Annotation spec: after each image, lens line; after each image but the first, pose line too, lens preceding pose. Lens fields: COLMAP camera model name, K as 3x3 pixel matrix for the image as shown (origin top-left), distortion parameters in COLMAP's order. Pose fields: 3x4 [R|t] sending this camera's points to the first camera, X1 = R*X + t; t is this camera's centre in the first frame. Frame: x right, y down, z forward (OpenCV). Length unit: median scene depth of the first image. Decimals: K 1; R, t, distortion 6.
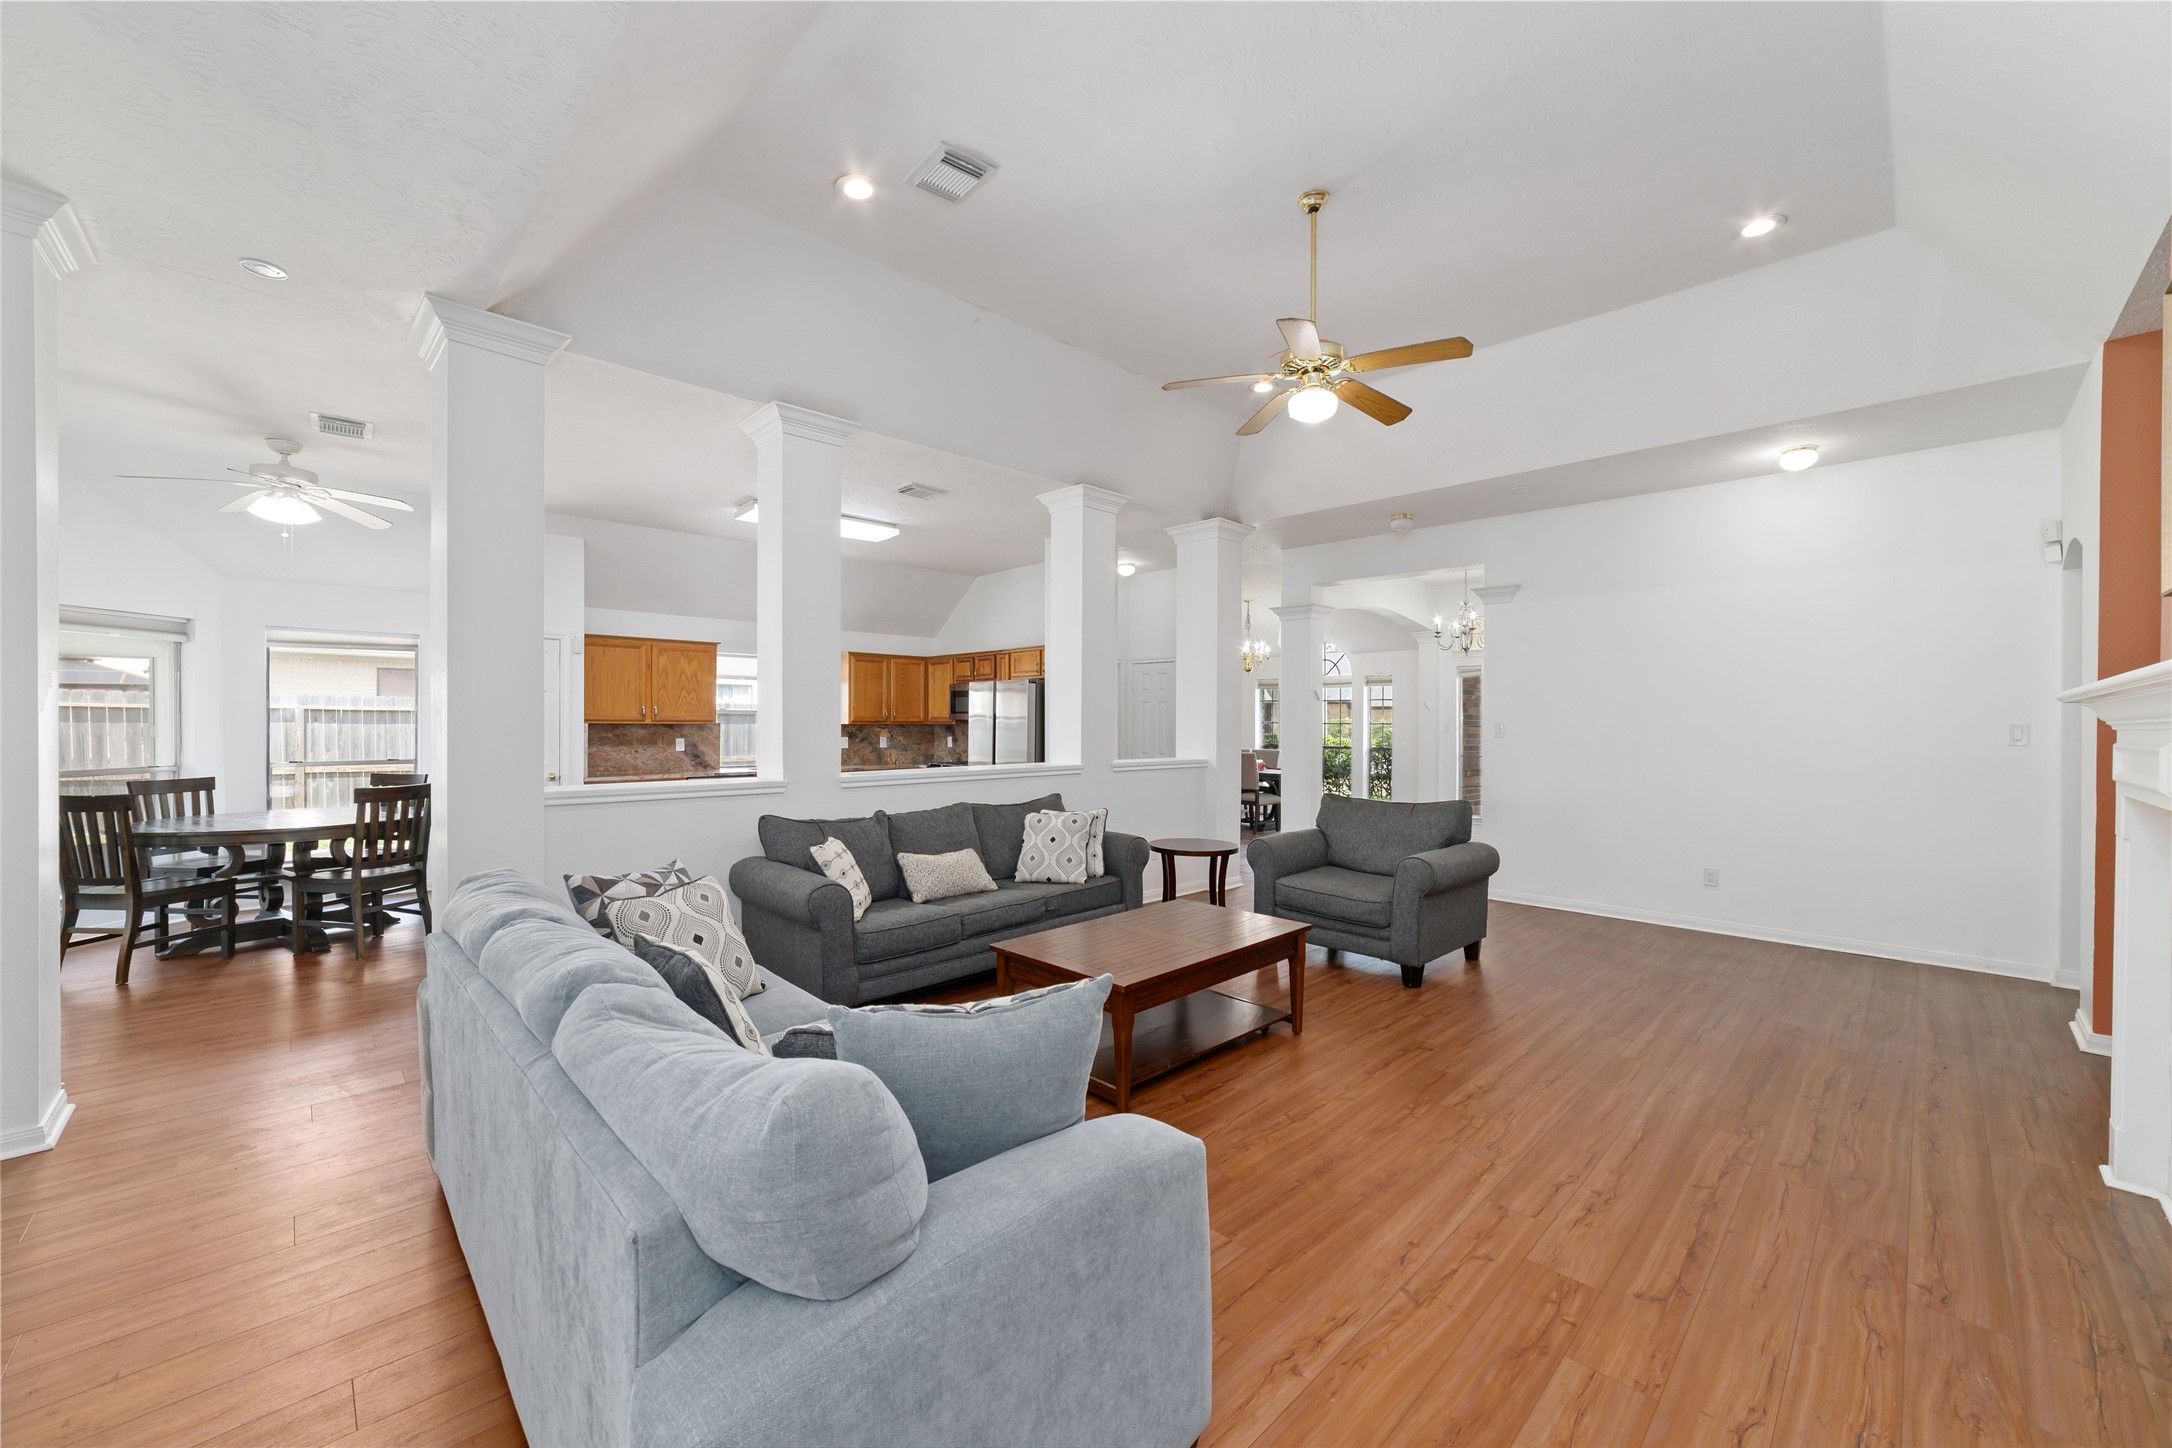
lens RADIAL K [[834.4, 0, 1101.3], [0, 834.4, 729.1], [0, 0, 1]] dist [-0.014175, 0.004286]
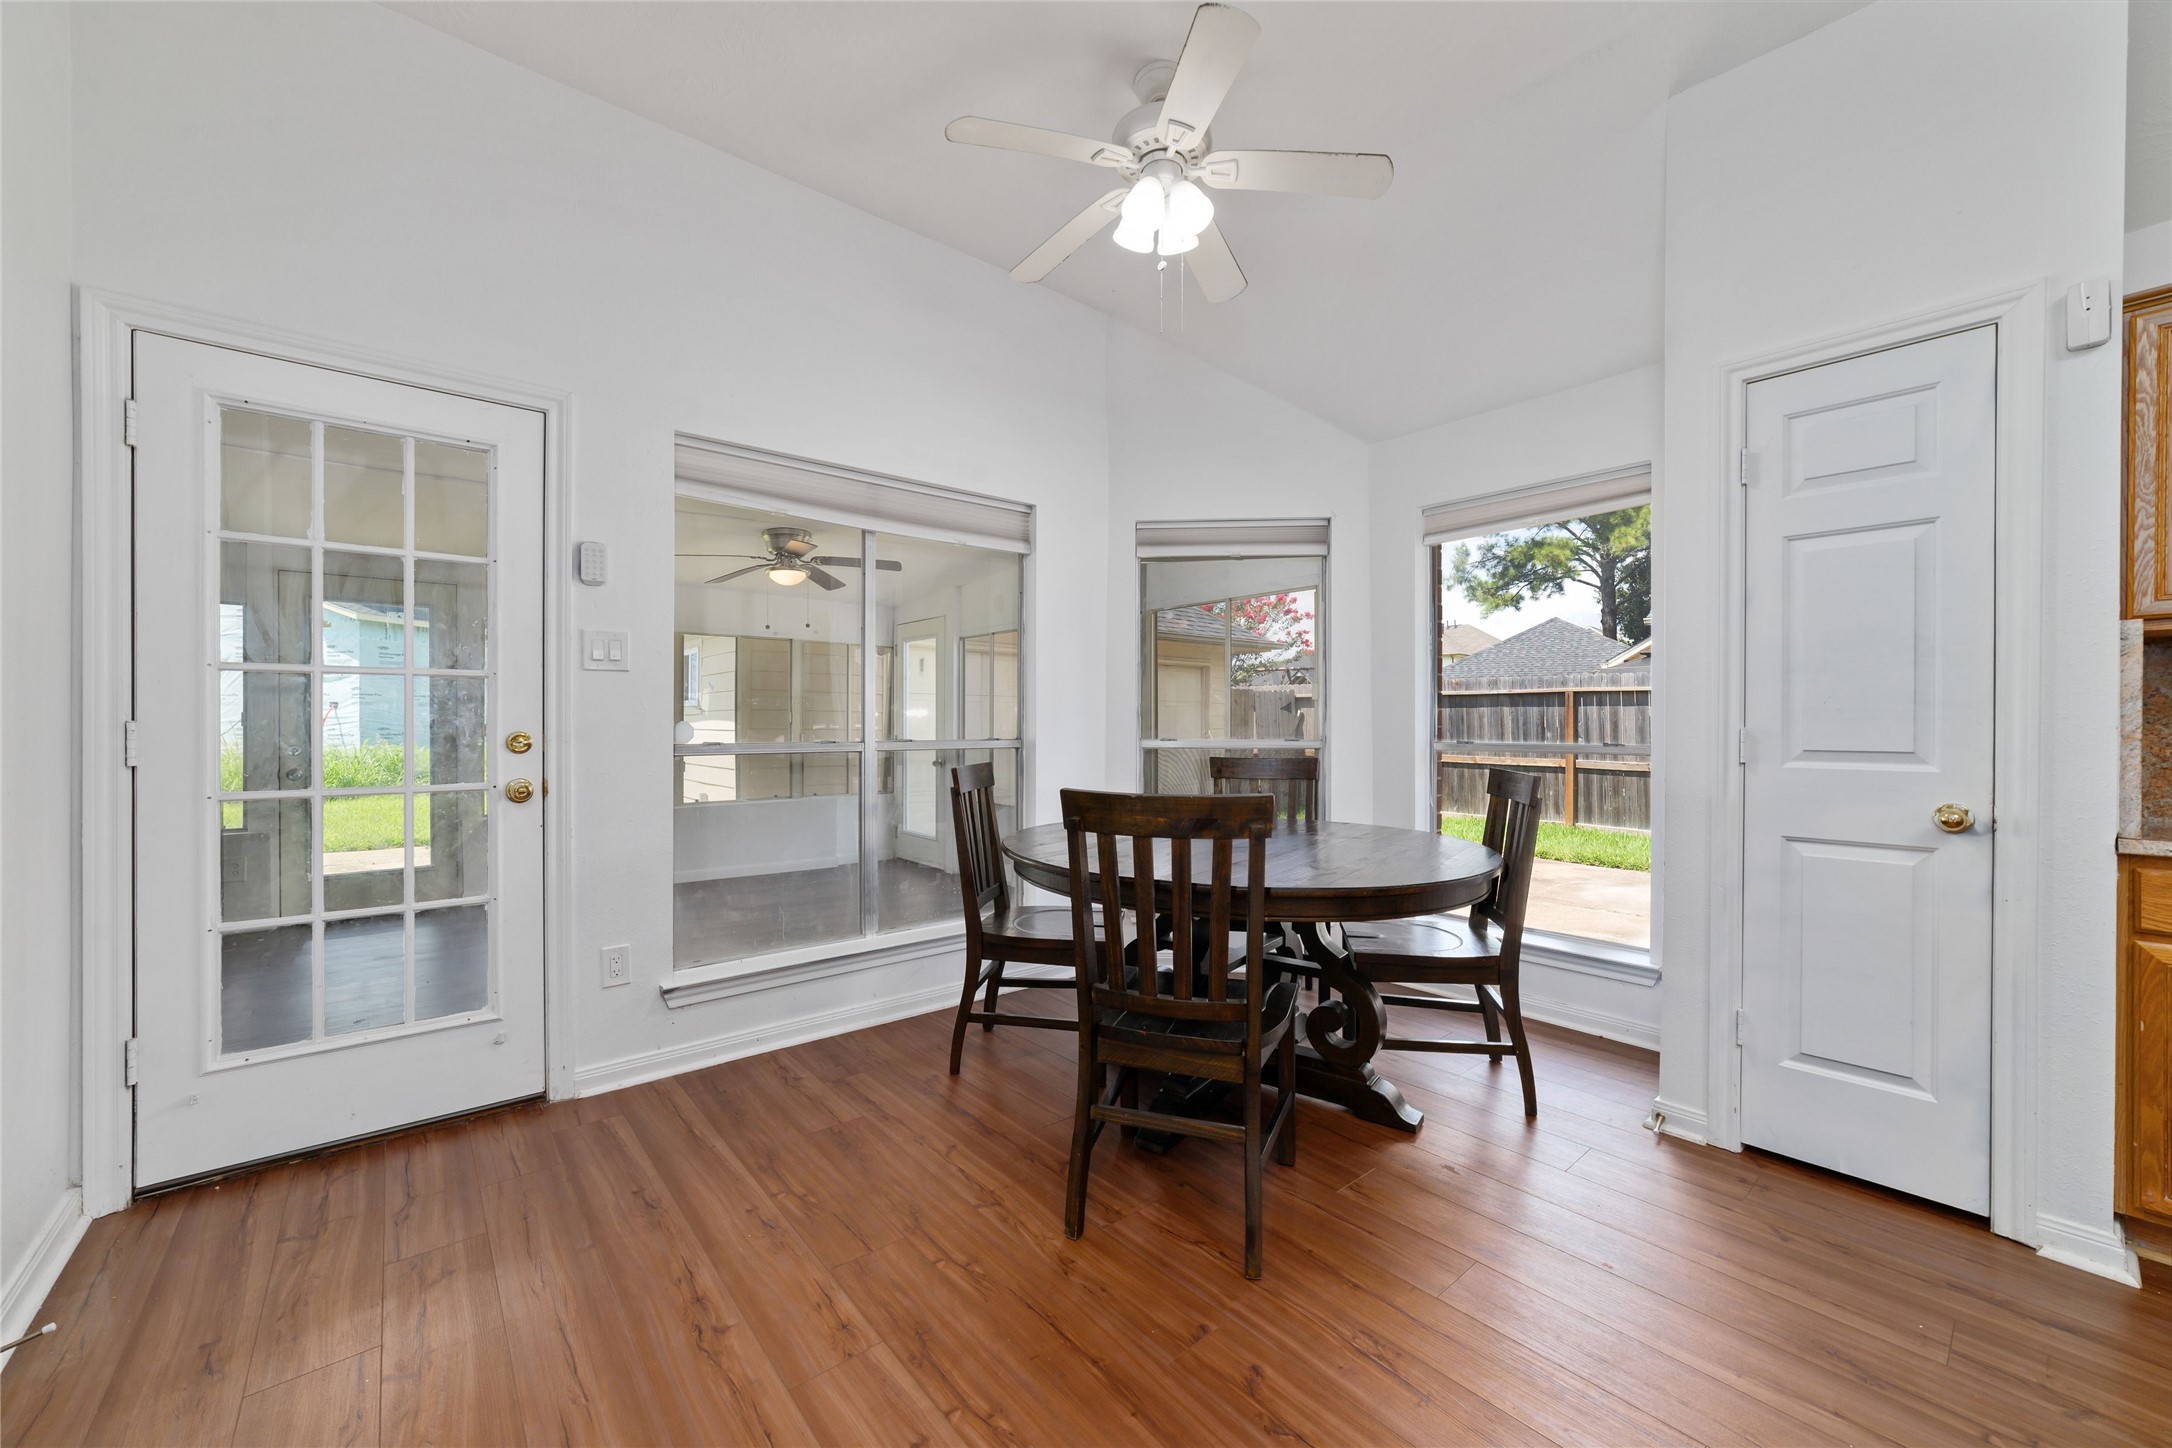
lens RADIAL K [[834.4, 0, 1098.0], [0, 834.4, 724.7], [0, 0, 1]] dist [-0.014175, 0.004286]
pose [[-0.085344, -0.002989, -0.996347, -0.312478], [-0.012379, 0.999922, -0.001939, 0.025379], [0.996275, 0.012168, -0.085374, 0.638204]]
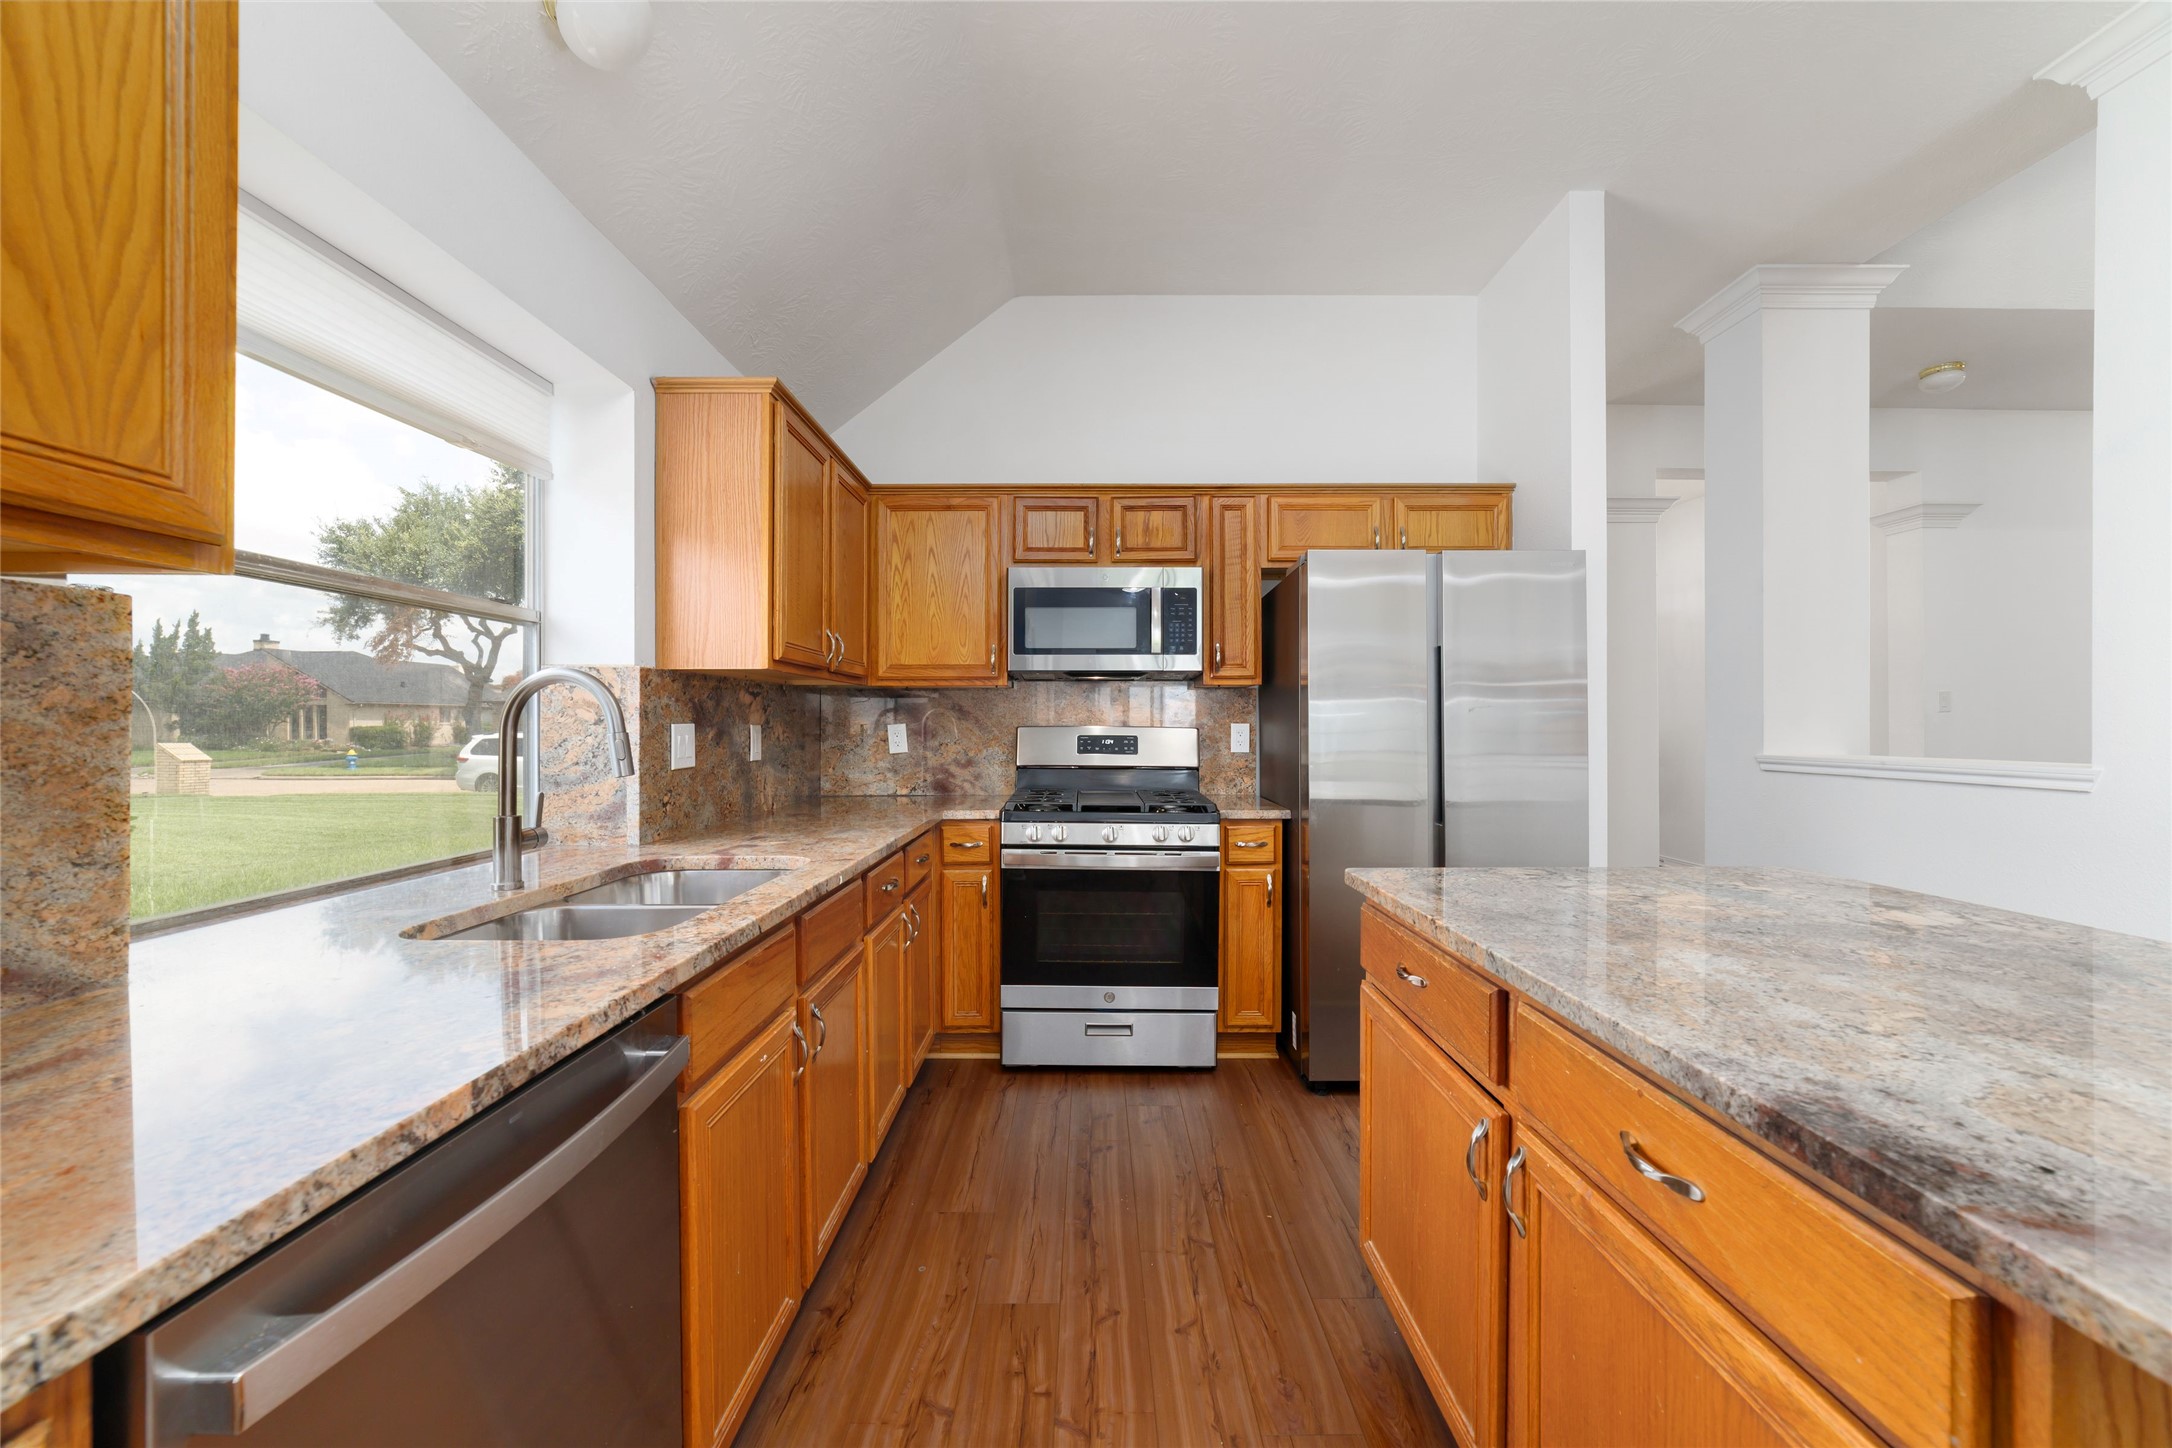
lens RADIAL K [[834.4, 0, 1089.3], [0, 834.4, 718.3], [0, 0, 1]] dist [-0.014175, 0.004286]
pose [[0.709058, 0.000419, 0.705150, -0.474993], [0.008406, 0.999924, -0.009048, 0.013325], [-0.705100, 0.012343, 0.709000, 0.874590]]
